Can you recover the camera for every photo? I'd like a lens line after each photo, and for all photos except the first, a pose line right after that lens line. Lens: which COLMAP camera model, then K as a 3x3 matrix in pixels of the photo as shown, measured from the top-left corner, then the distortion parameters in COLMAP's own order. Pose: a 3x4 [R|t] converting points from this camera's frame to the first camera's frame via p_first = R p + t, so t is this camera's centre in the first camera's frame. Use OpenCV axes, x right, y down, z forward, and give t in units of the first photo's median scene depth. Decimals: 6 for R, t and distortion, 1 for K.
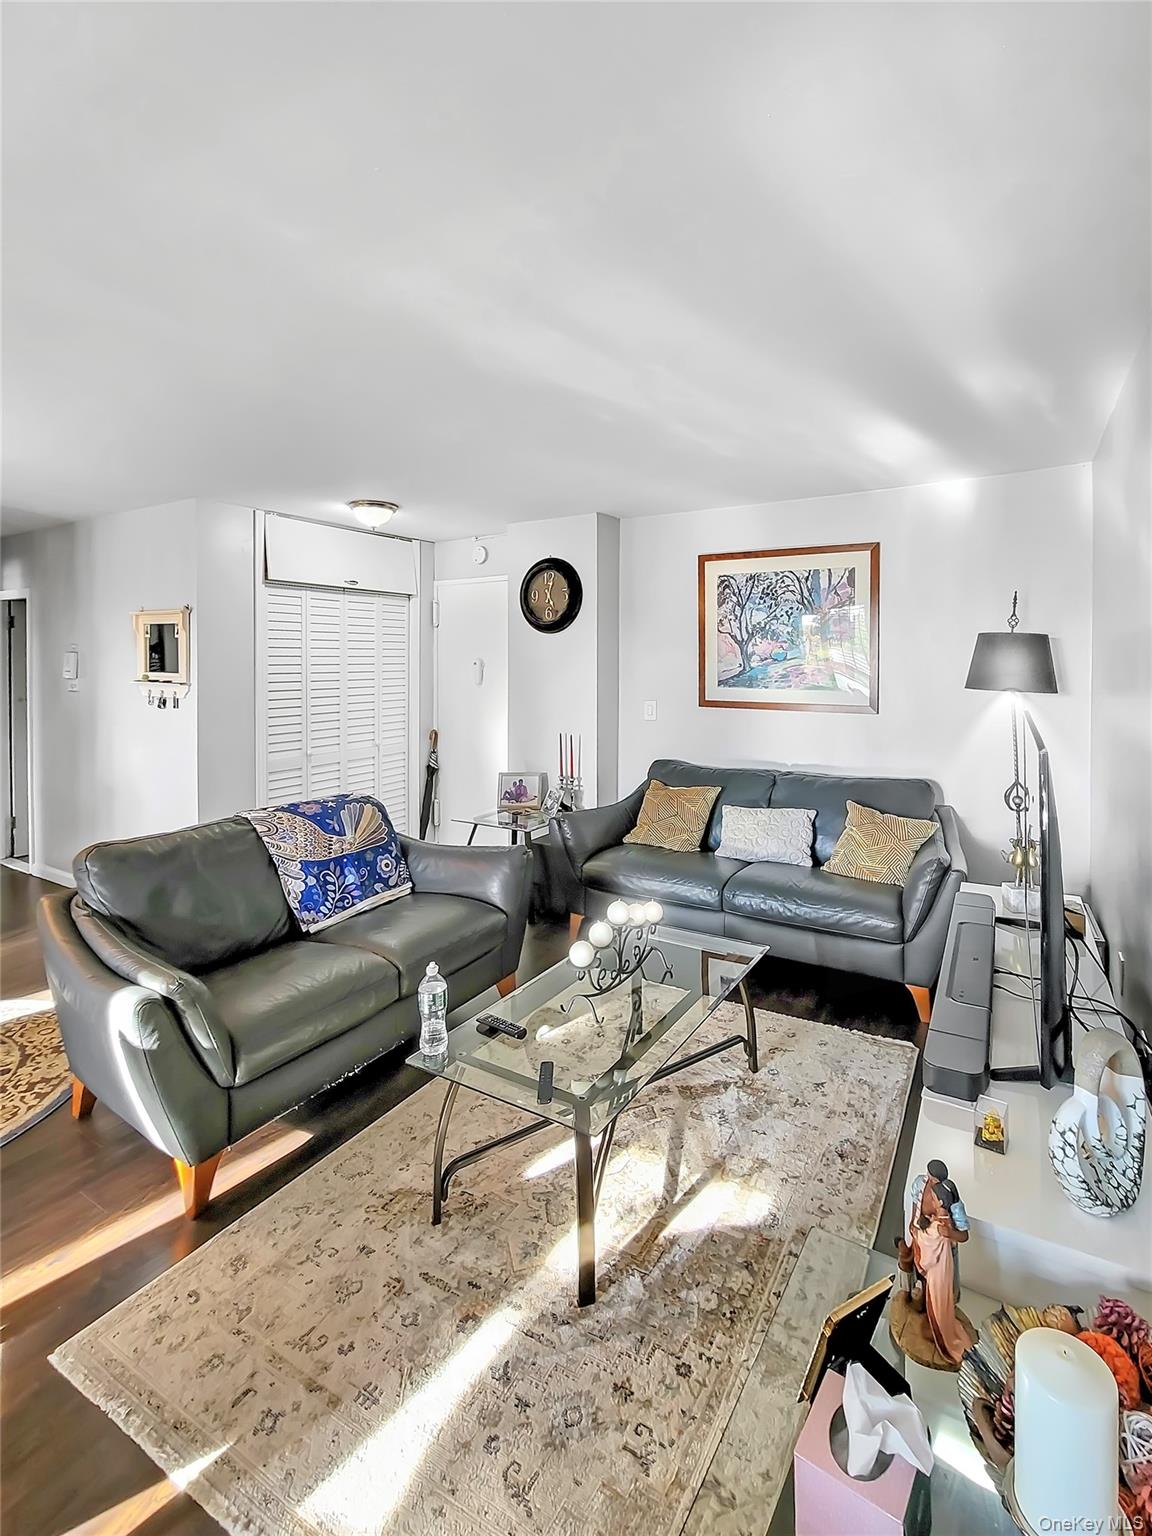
lens RADIAL K [[712.6, 0, 582.2], [0, 712.6, 758.0], [0, 0, 1]] dist [0.005594, 0.000246]
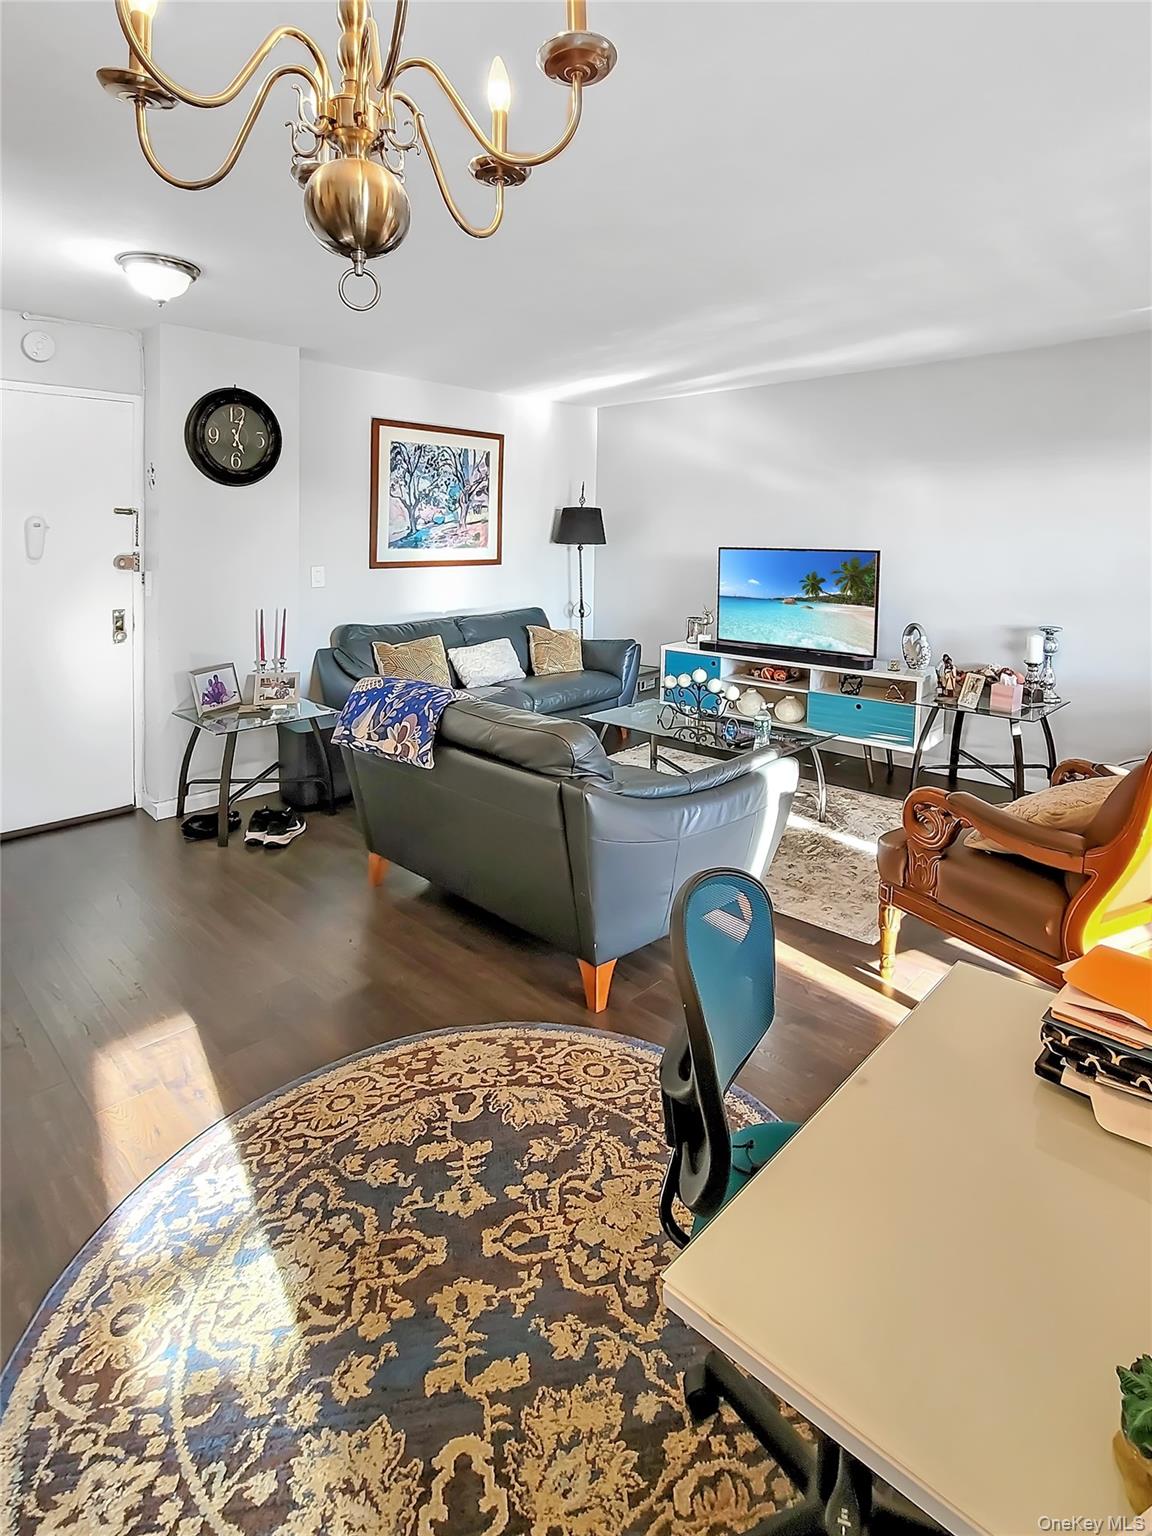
lens RADIAL K [[744.7, 0, 580.8], [0, 744.7, 776.8], [0, 0, 1]] dist [-0.019386, -0.001382]
pose [[0.237877, -0.292130, 0.926323, -0.929647], [0.135442, 0.954358, 0.266190, -0.030534], [-0.961805, 0.062143, 0.266587, 0.457373]]
